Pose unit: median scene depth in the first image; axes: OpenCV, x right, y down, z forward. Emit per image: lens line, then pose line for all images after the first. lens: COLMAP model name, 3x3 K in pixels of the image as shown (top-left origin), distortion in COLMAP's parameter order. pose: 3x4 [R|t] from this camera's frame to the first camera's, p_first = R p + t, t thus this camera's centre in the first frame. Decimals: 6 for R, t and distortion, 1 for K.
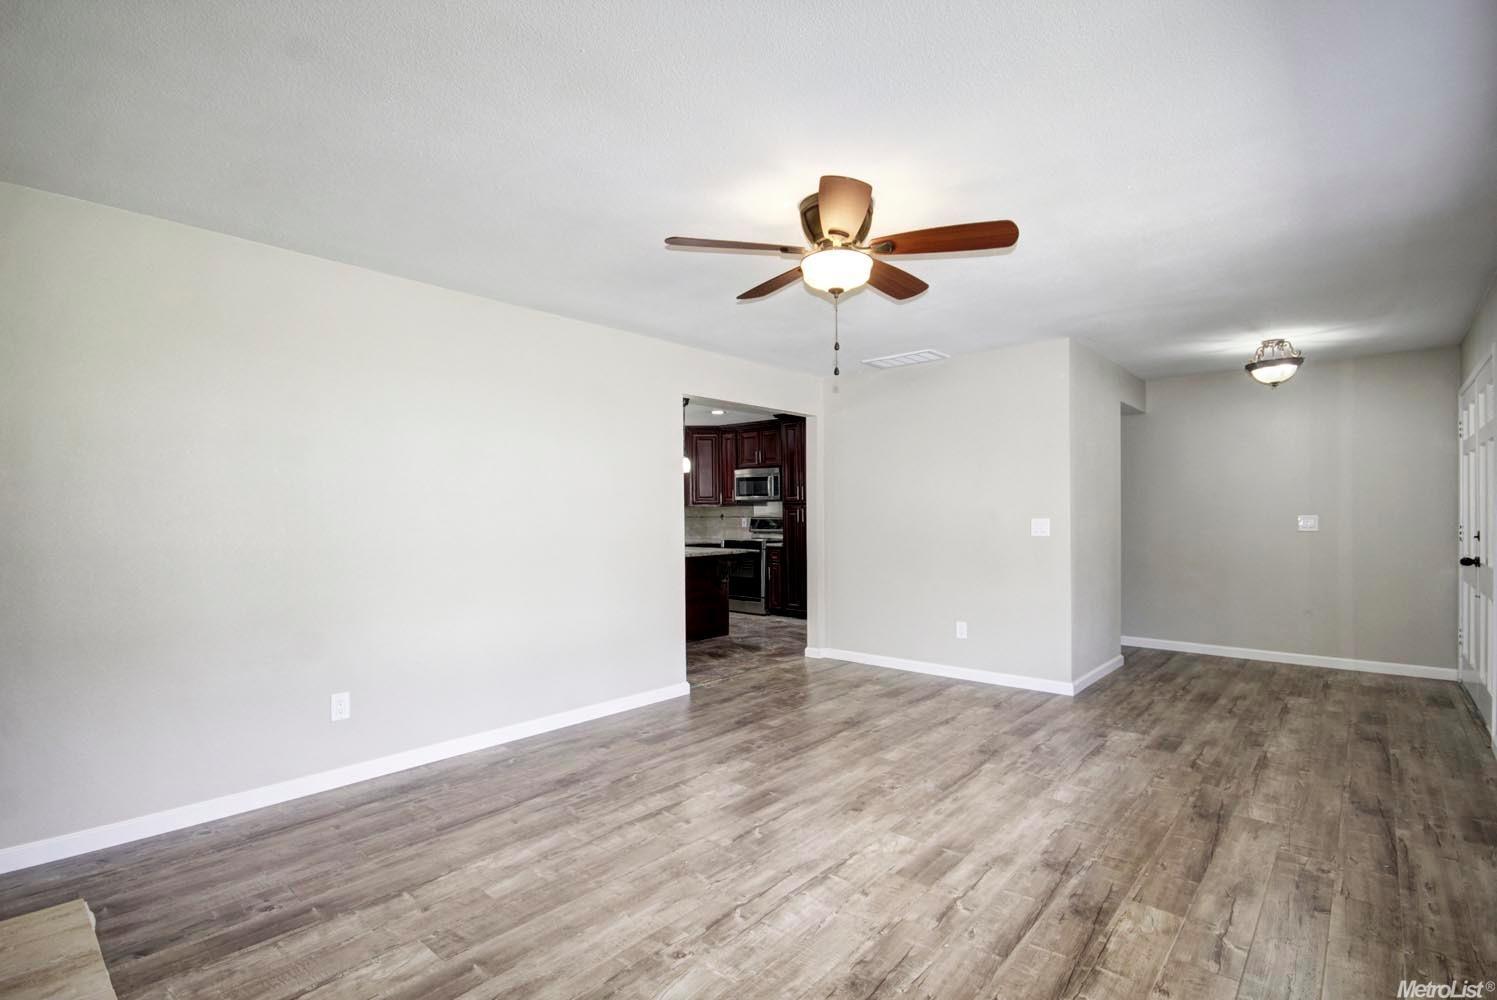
lens RADIAL K [[697.4, 0, 755.2], [0, 697.4, 517.1], [0, 0, 1]] dist [0.011917, -0.015775]
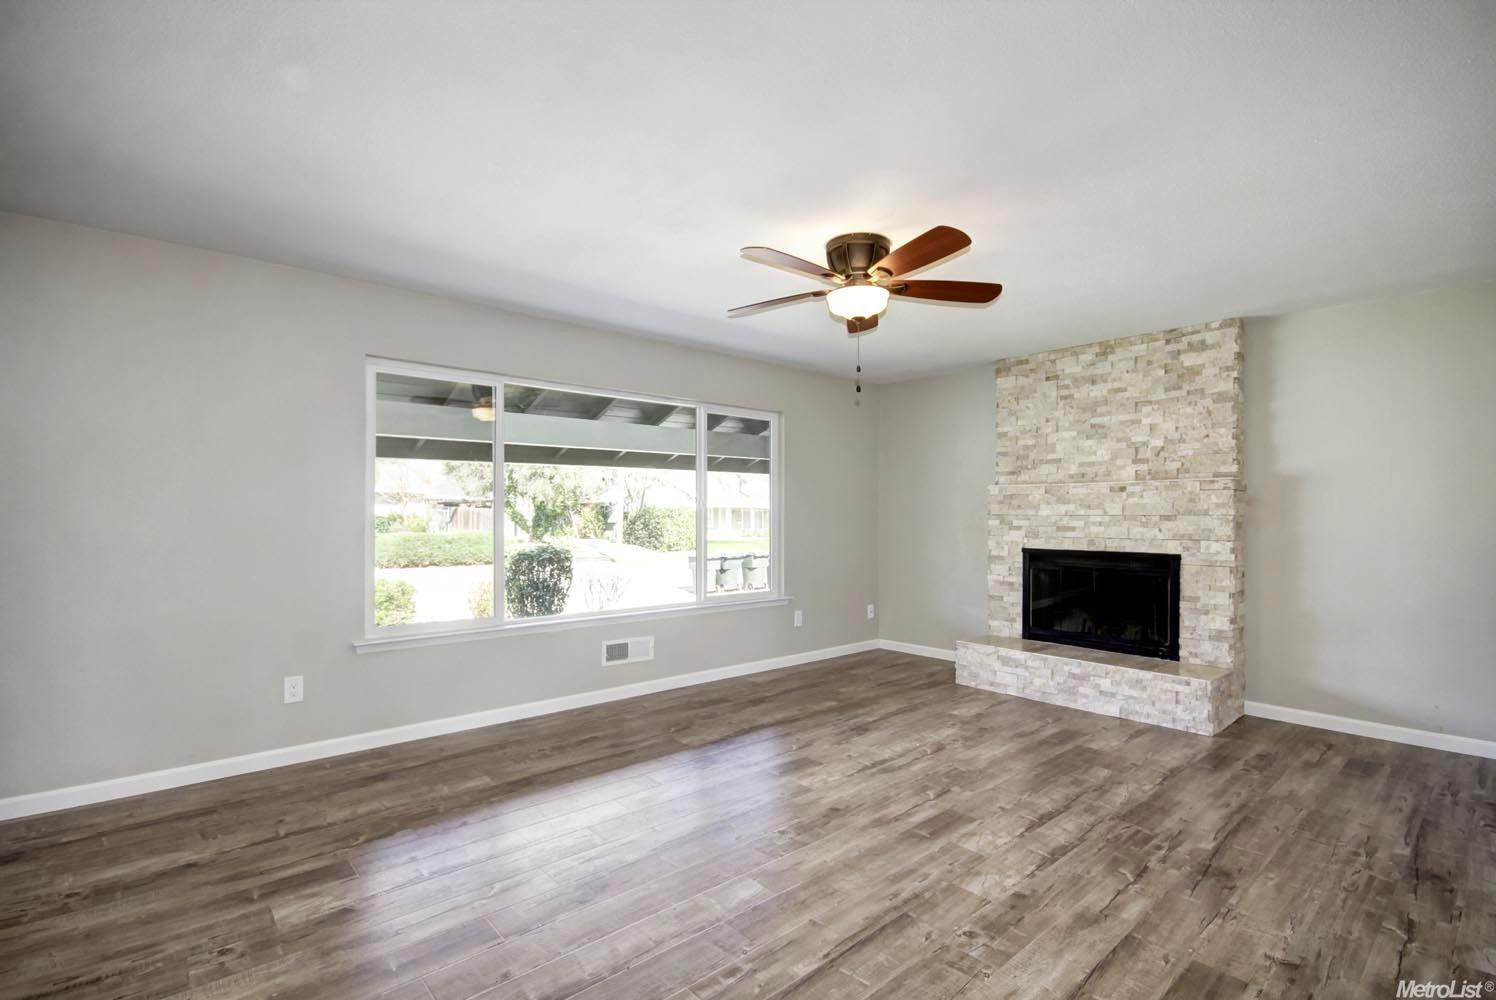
lens RADIAL K [[696.9, 0, 754.7], [0, 696.9, 517.1], [0, 0, 1]] dist [0.011917, -0.015775]
pose [[-0.992526, 0.004127, 0.121963, 0.127364], [0.004530, 0.999985, 0.003025, -0.001789], [-0.121949, 0.003555, -0.992530, 1.878762]]
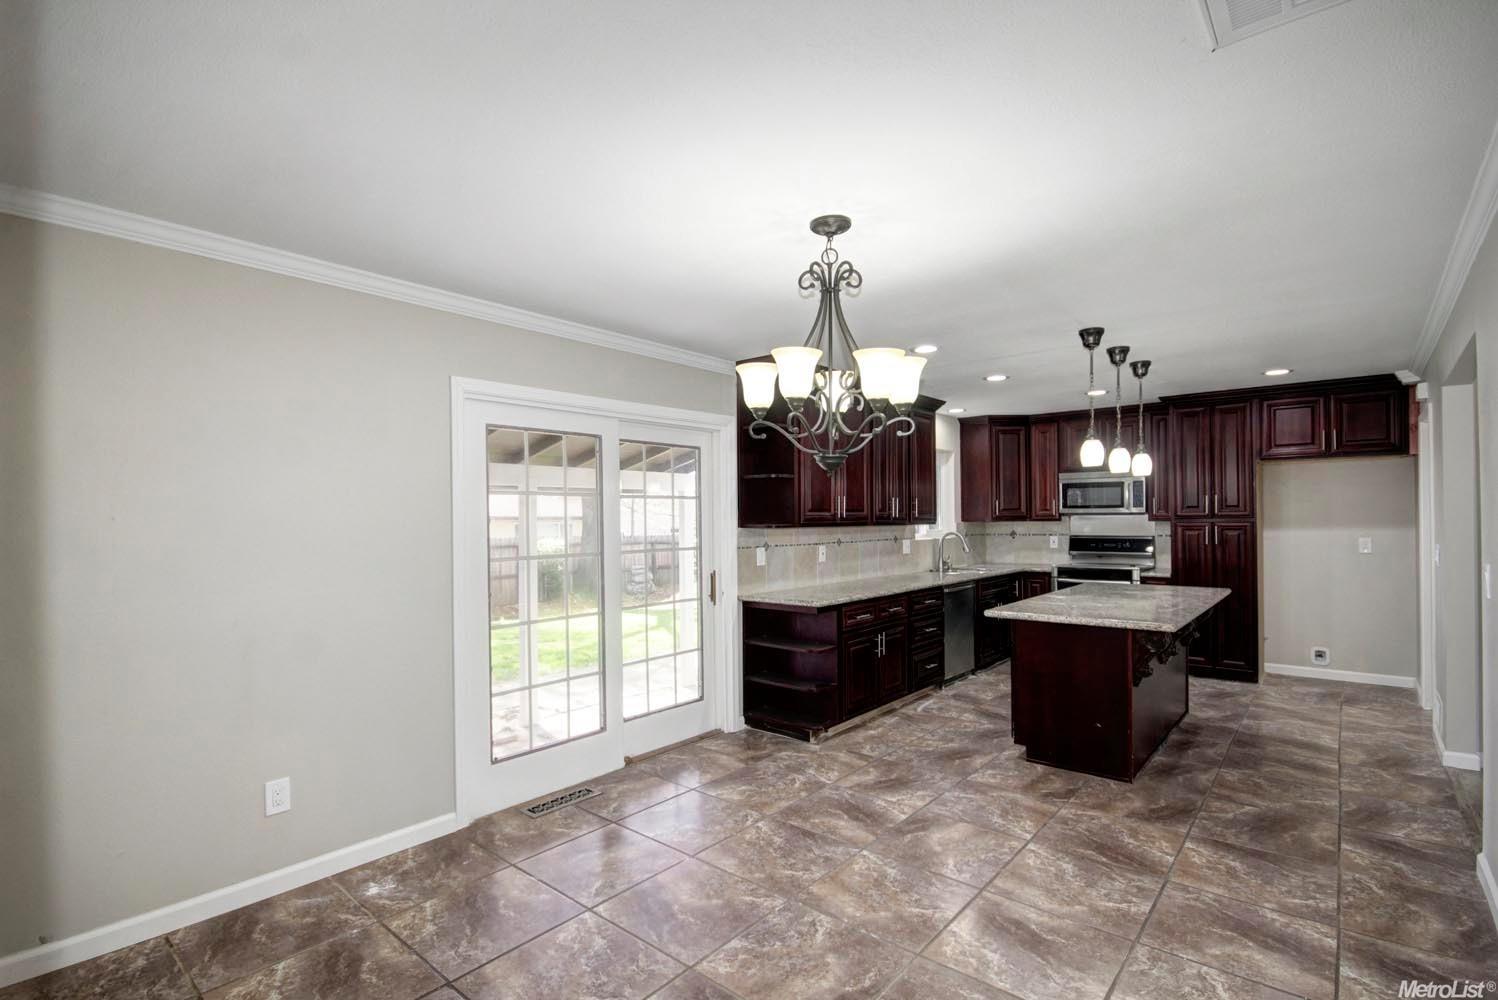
lens RADIAL K [[697.8, 0, 755.7], [0, 697.8, 517.1], [0, 0, 1]] dist [0.011917, -0.015775]
pose [[0.999832, -0.005510, 0.017507, -1.101046], [0.005703, 0.999923, -0.011040, -0.040577], [-0.017445, 0.011138, 0.999786, 0.755003]]
